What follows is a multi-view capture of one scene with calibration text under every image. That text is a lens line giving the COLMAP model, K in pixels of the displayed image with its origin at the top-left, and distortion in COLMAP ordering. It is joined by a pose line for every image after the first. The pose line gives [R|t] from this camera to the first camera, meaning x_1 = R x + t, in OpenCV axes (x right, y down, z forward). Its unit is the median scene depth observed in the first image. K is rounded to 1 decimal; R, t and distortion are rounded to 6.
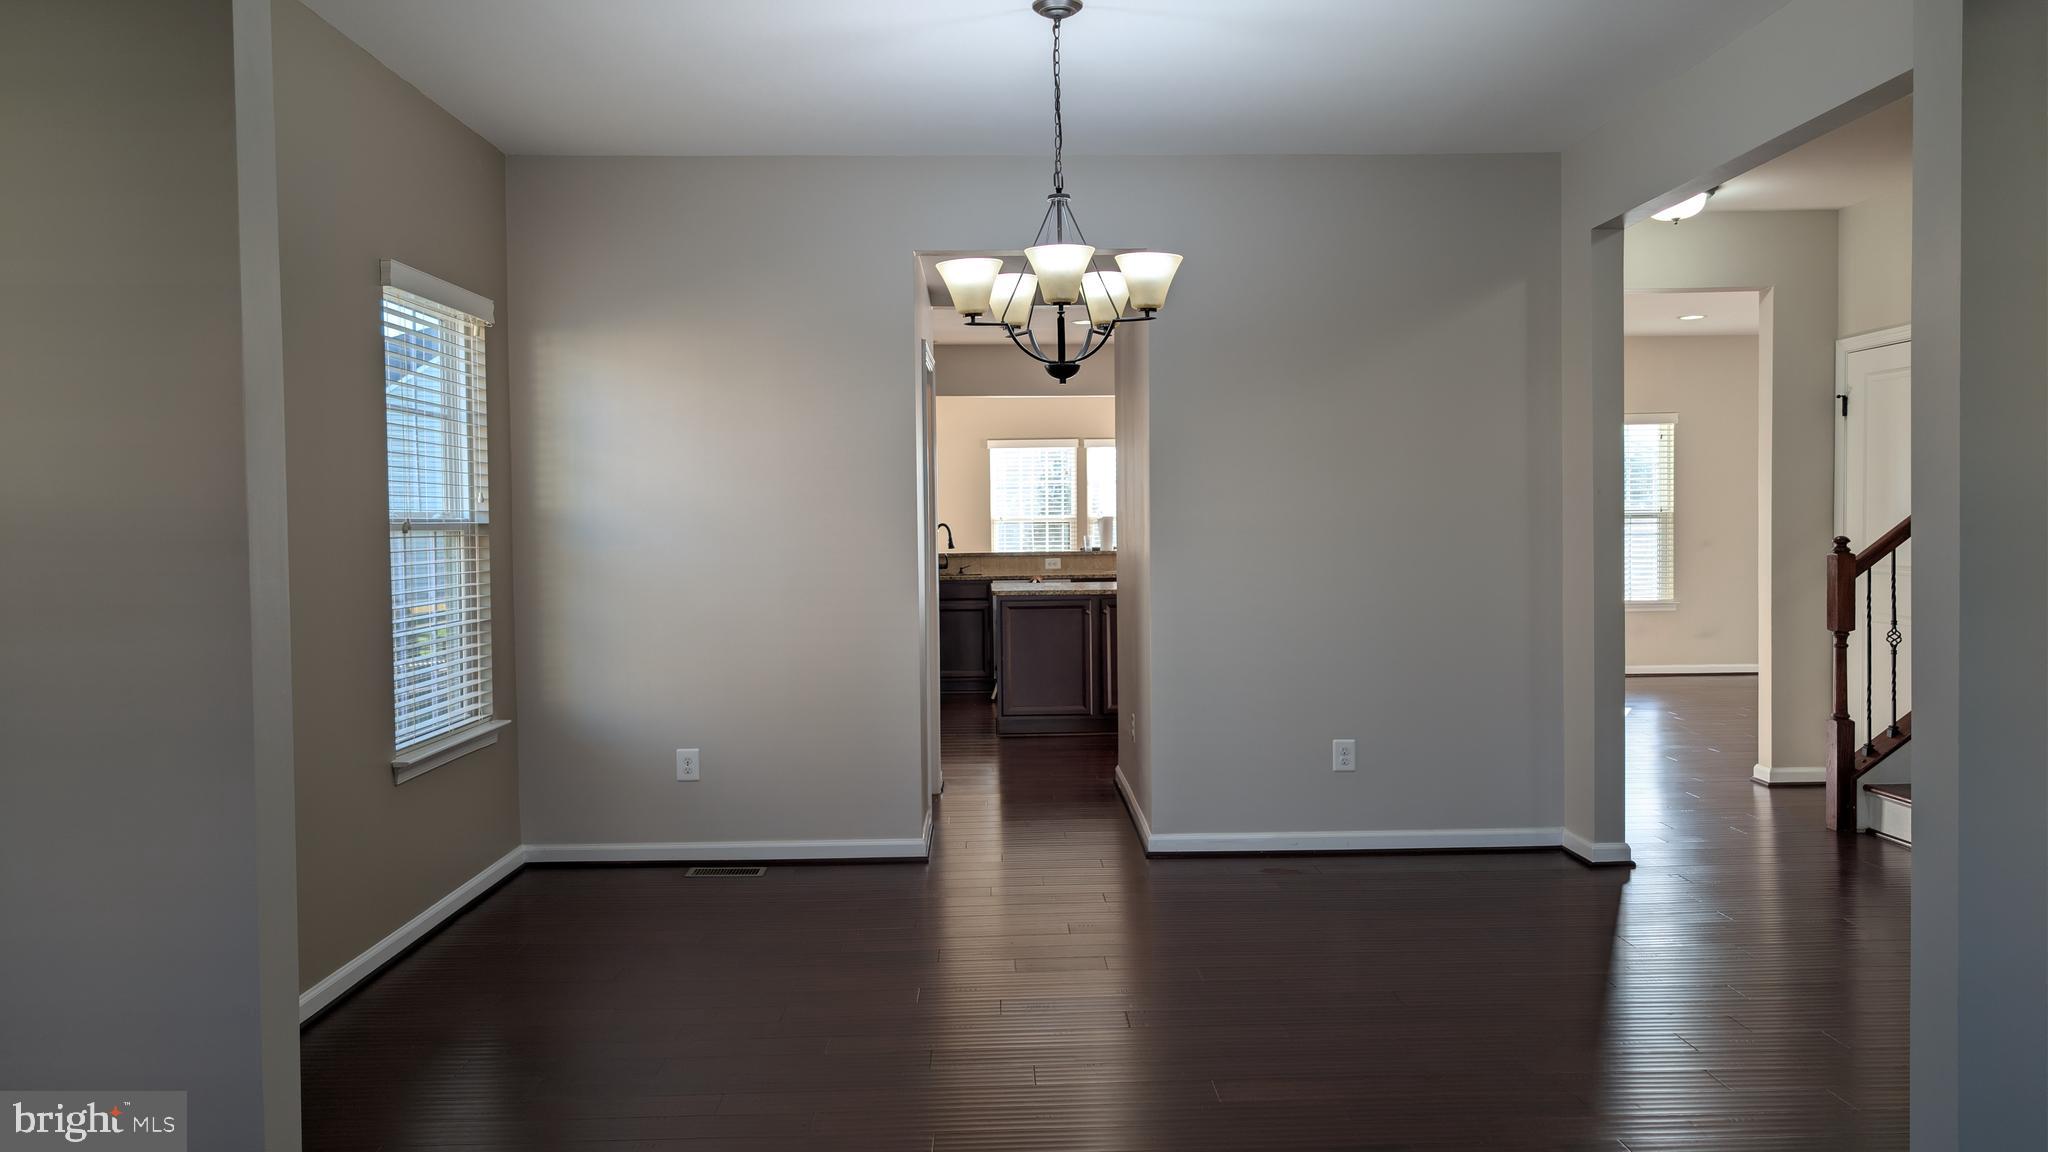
lens RADIAL K [[1466.4, 0, 1019.4], [0, 1466.4, 568.2], [0, 0, 1]] dist [0.026448, -0.026221]
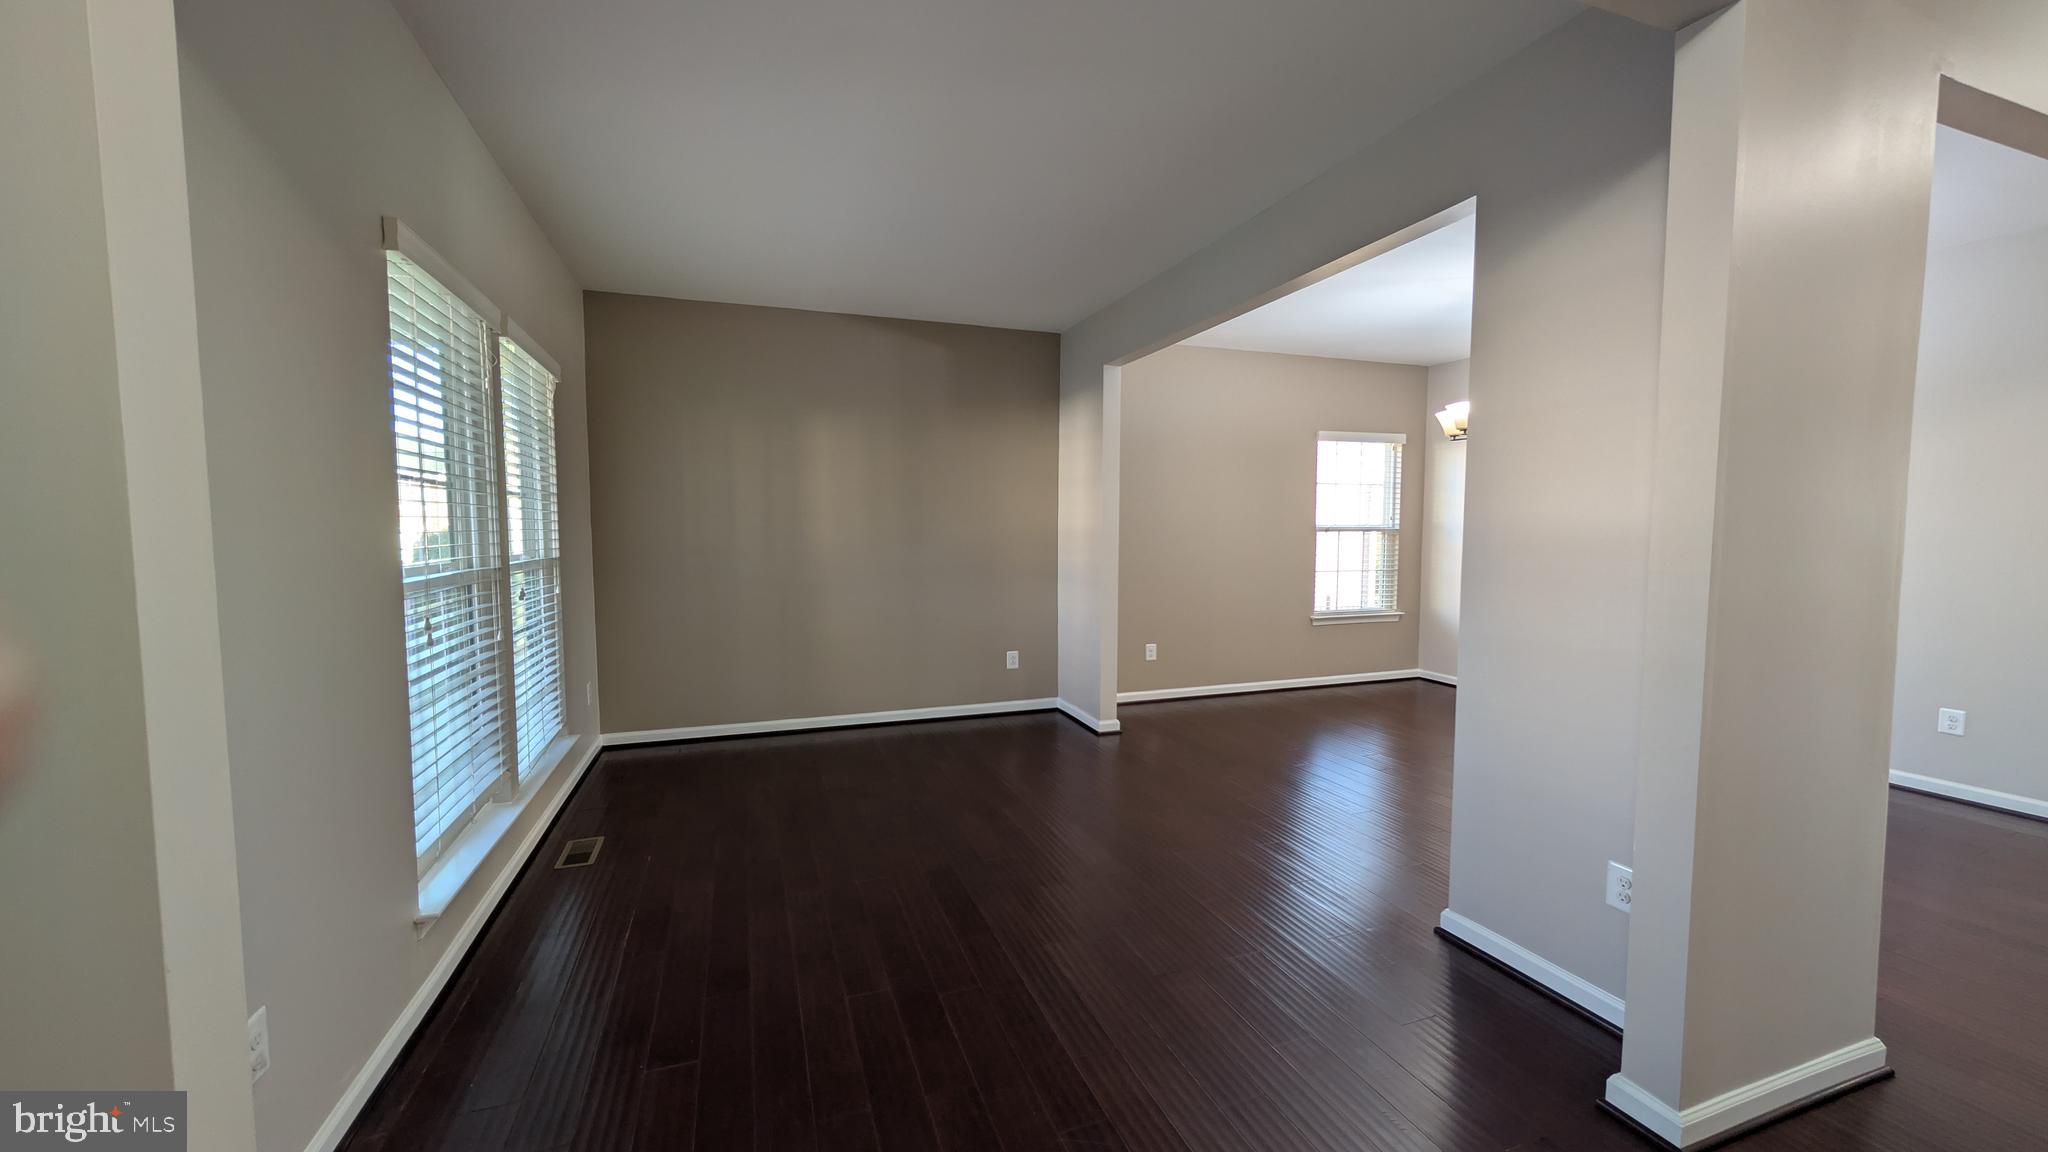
lens RADIAL K [[771.5, 0, 1016.8], [0, 771.5, 578.1], [0, 0, 1]] dist [-0.004048, 0.000833]
pose [[0.305079, 0.075276, -0.949347, 0.616854], [-0.031082, 0.997127, 0.069076, -0.017019], [0.951820, 0.008434, 0.306543, 0.035065]]
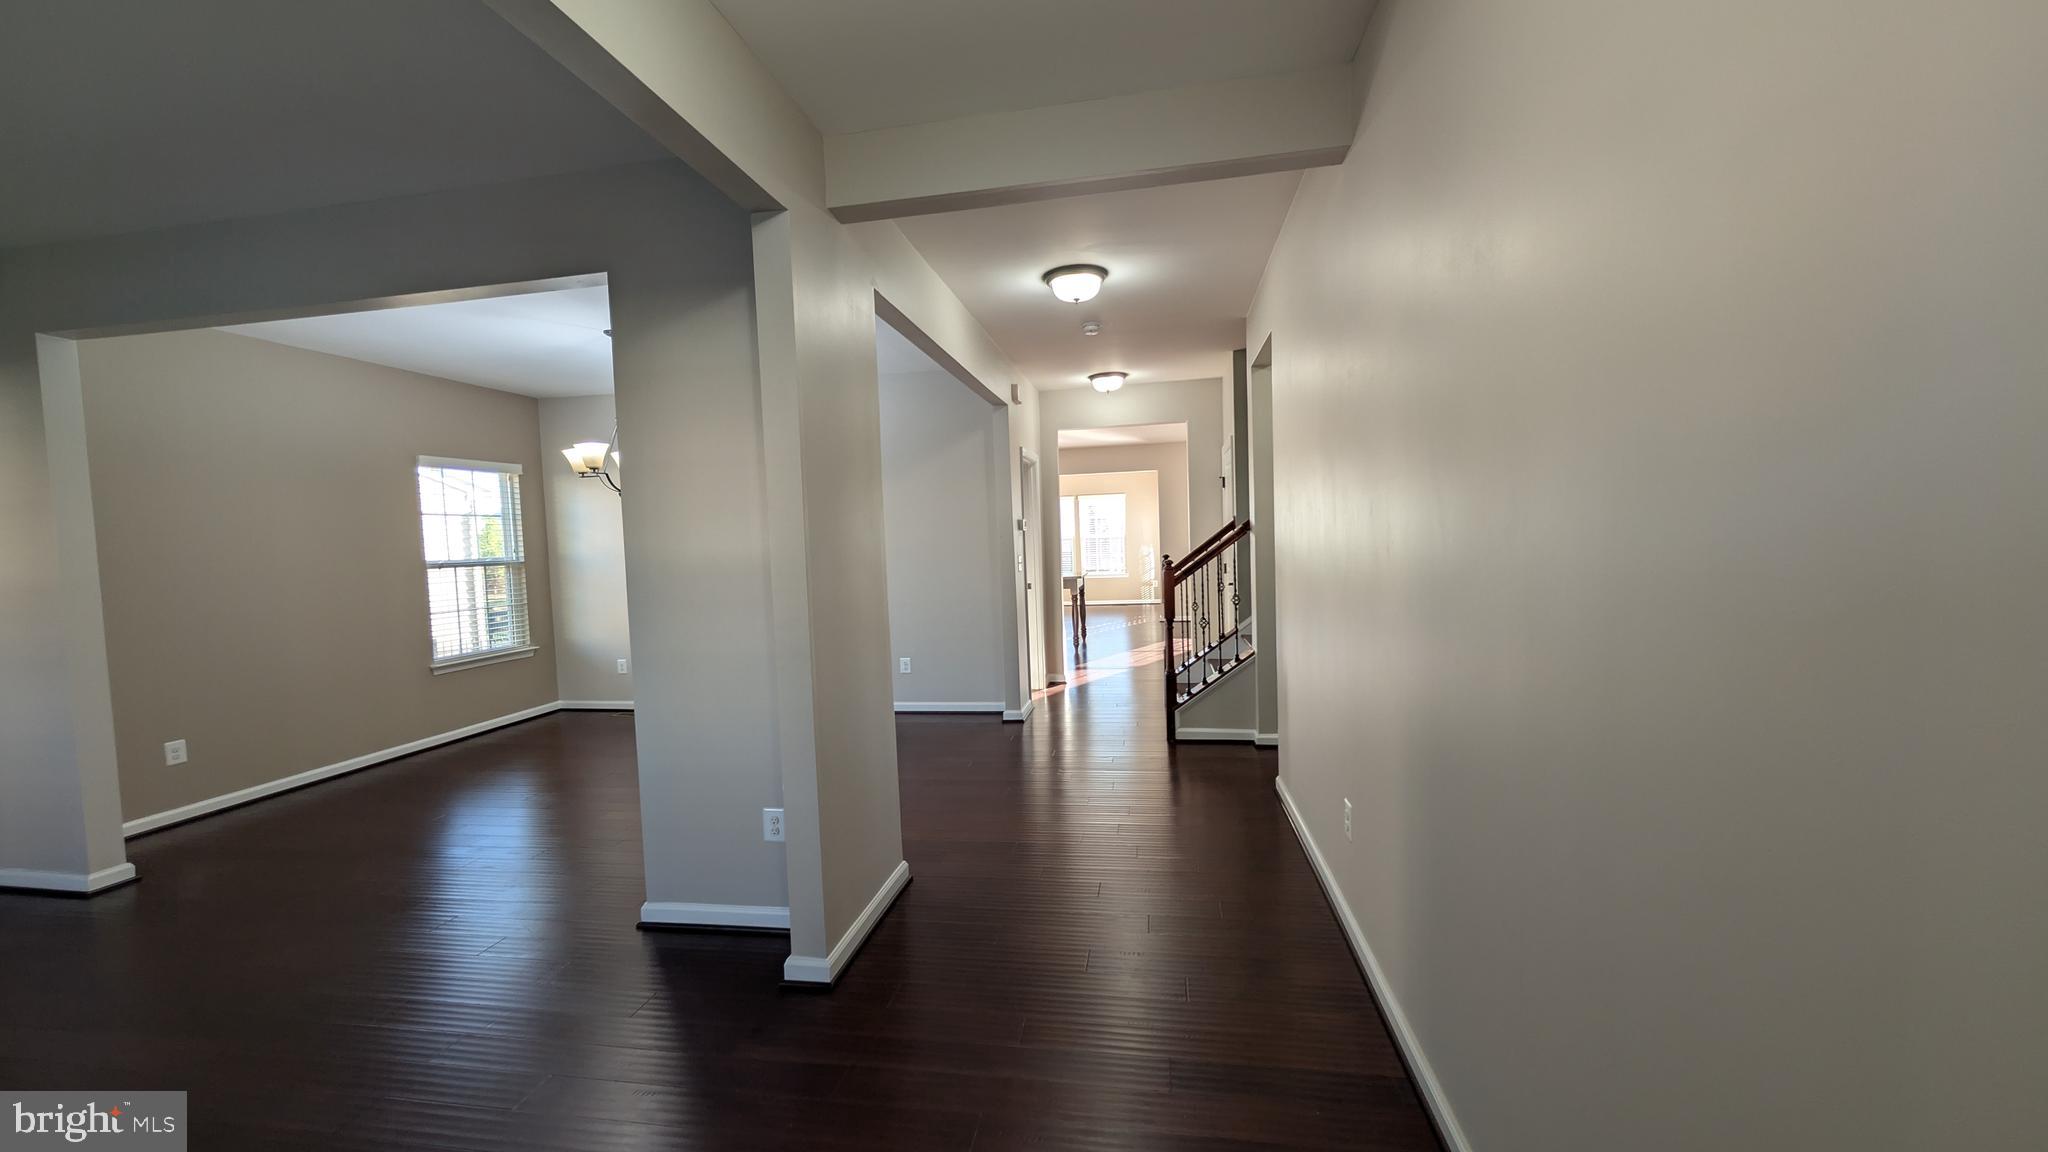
lens RADIAL K [[771.5, 0, 1023.8], [0, 771.5, 580.3], [0, 0, 1]] dist [-0.004048, 0.000833]
pose [[0.979877, -0.011916, -0.199249, 0.624838], [0.017961, 0.999431, 0.028561, -0.020507], [0.198795, -0.031565, 0.979533, -0.023141]]
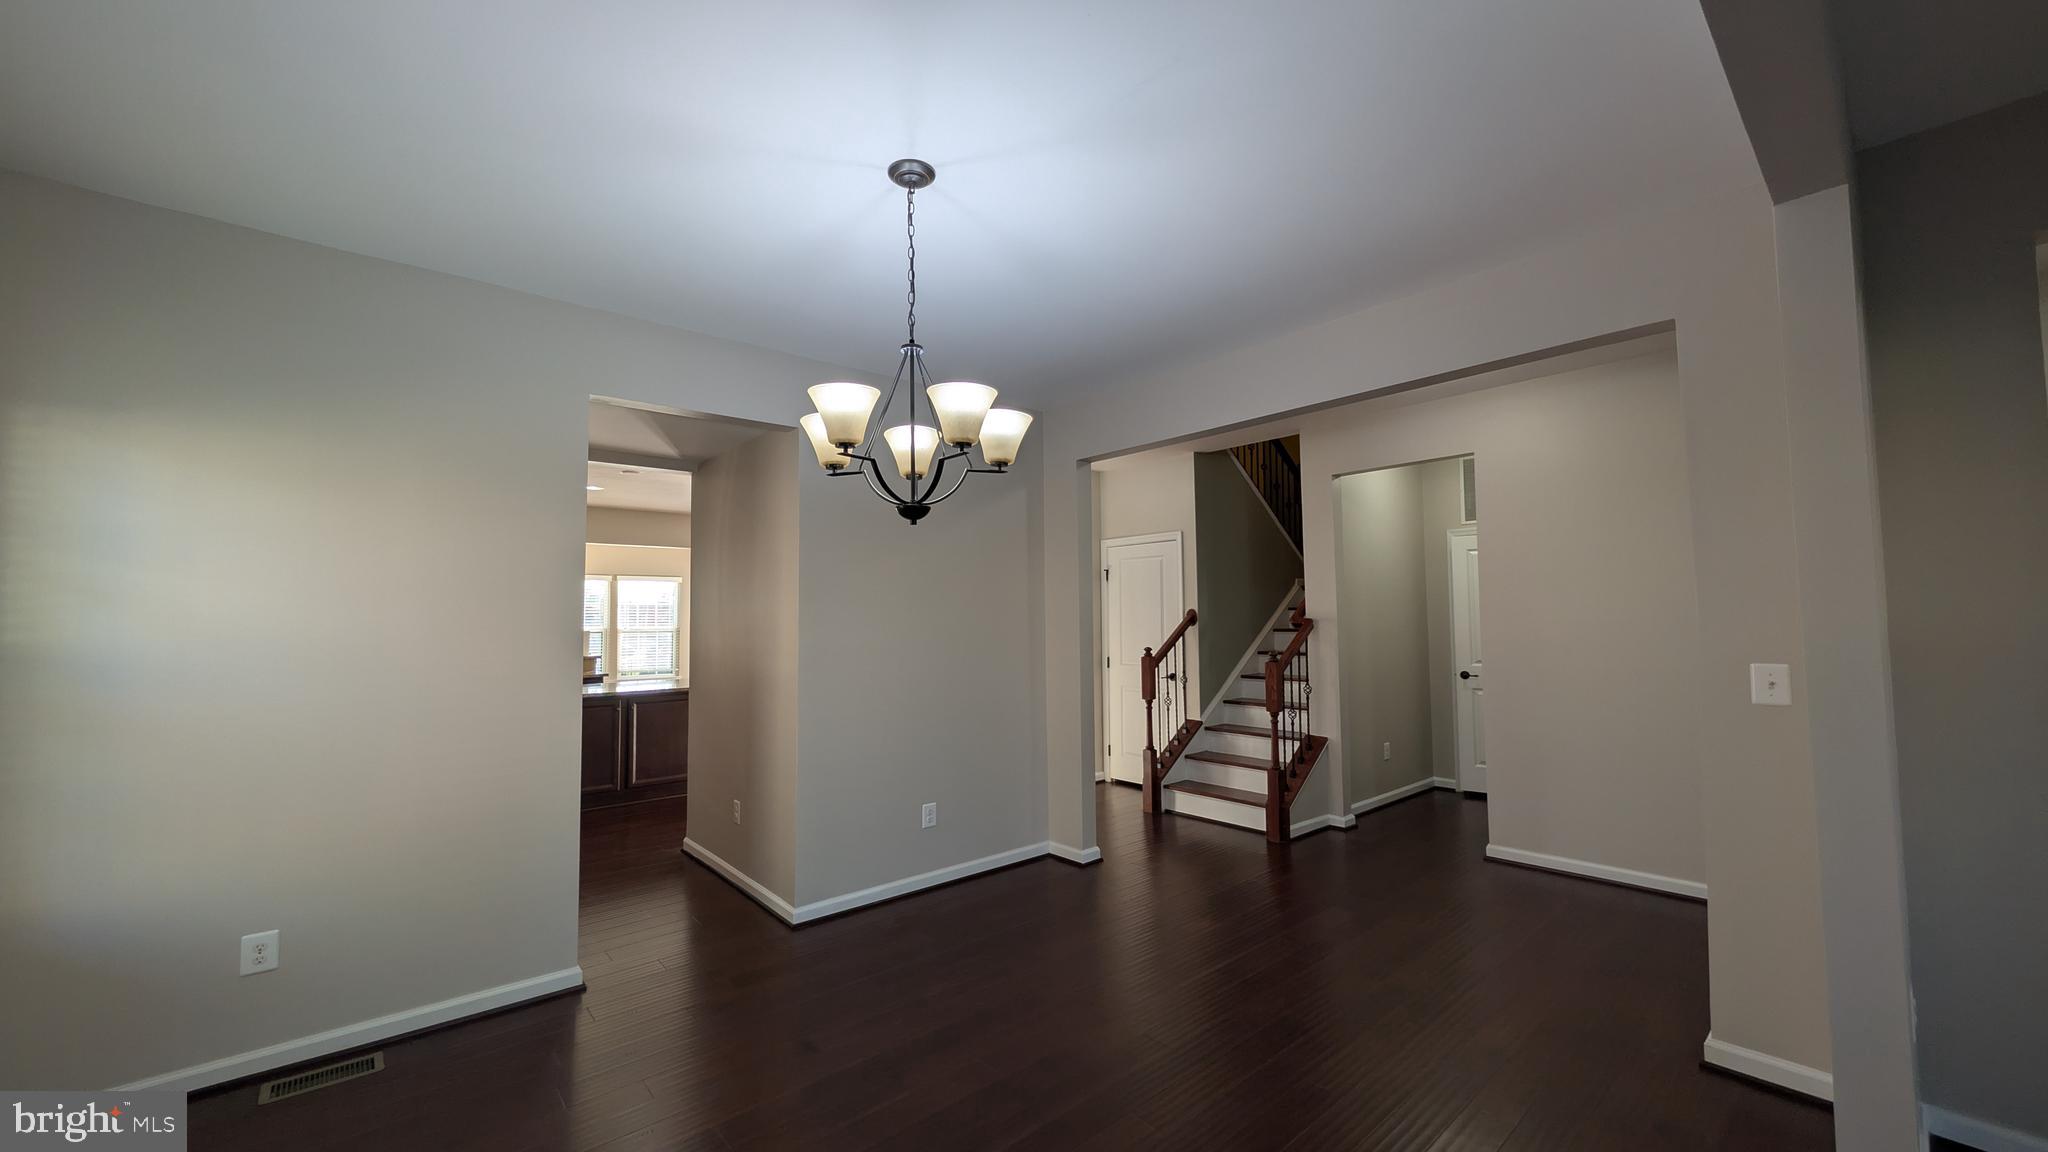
lens RADIAL K [[771.5, 0, 1023.9], [0, 771.5, 574.2], [0, 0, 1]] dist [-0.004048, 0.000833]
pose [[0.771542, 0.042000, 0.634790, -0.182672], [0.021348, 0.995547, -0.091817, -0.029091], [-0.635820, 0.084392, 0.767210, 0.391518]]
